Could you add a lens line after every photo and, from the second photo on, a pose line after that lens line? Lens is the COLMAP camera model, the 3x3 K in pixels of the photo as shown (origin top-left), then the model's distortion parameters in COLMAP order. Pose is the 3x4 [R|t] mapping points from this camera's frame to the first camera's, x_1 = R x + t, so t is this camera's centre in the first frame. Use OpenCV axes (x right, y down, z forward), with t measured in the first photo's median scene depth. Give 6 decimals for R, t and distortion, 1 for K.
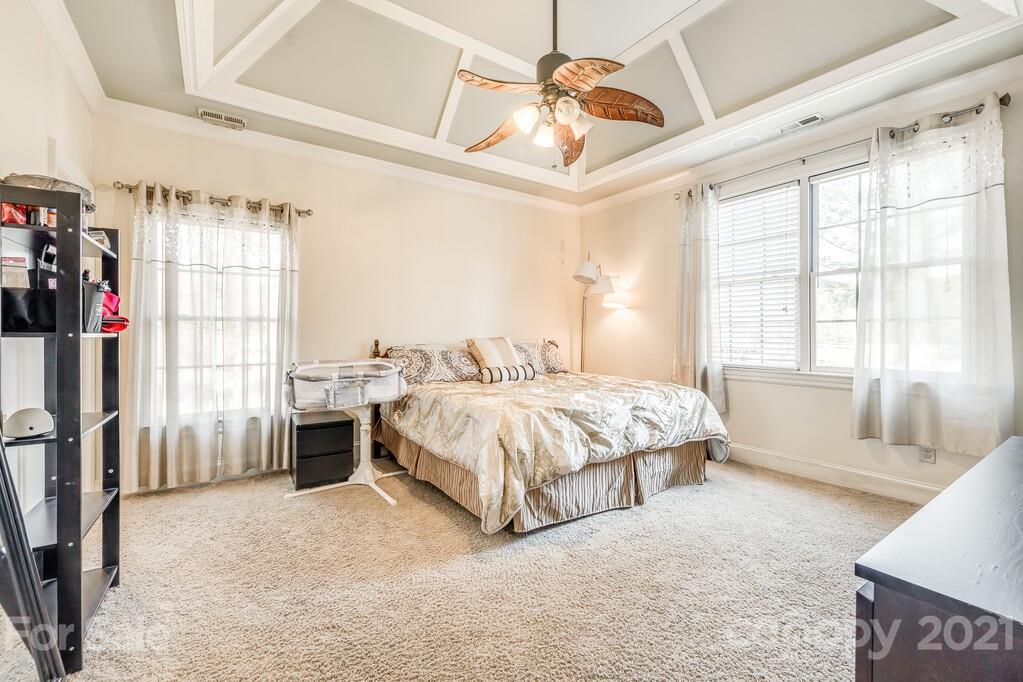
lens RADIAL K [[437.6, 0, 511.9], [0, 437.6, 336.9], [0, 0, 1]] dist [0.001069, 0.000070]
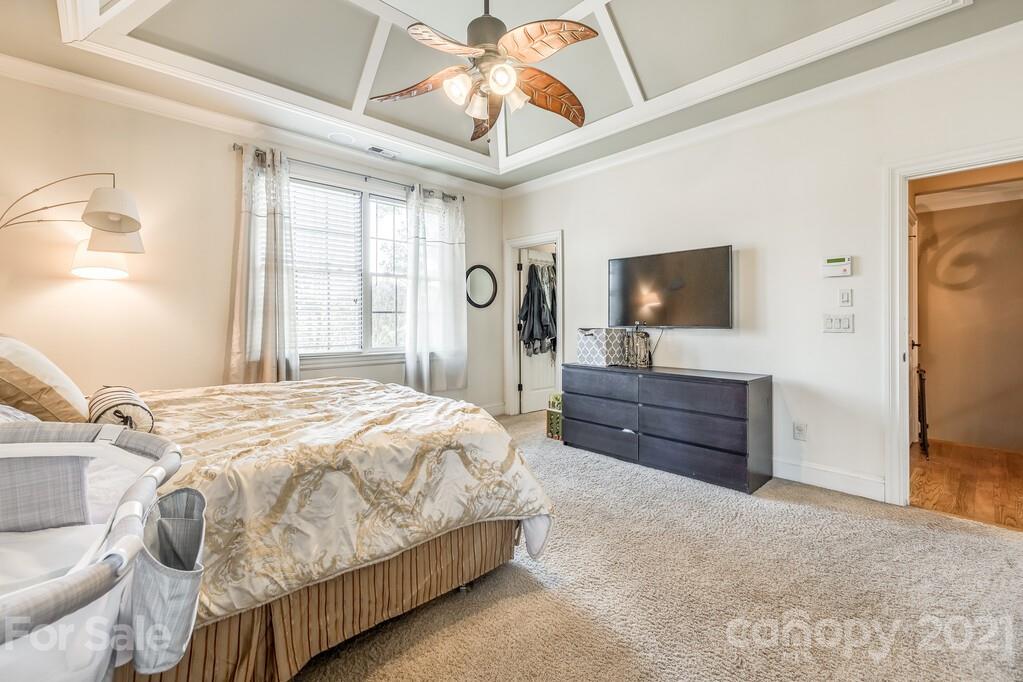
lens RADIAL K [[437.6, 0, 513.1], [0, 437.6, 317.7], [0, 0, 1]] dist [0.001069, 0.000070]
pose [[-0.140331, 0.007830, 0.990074, -0.586867], [0.005869, 0.999958, -0.007076, -0.008429], [-0.990087, 0.004818, -0.140371, 0.782177]]
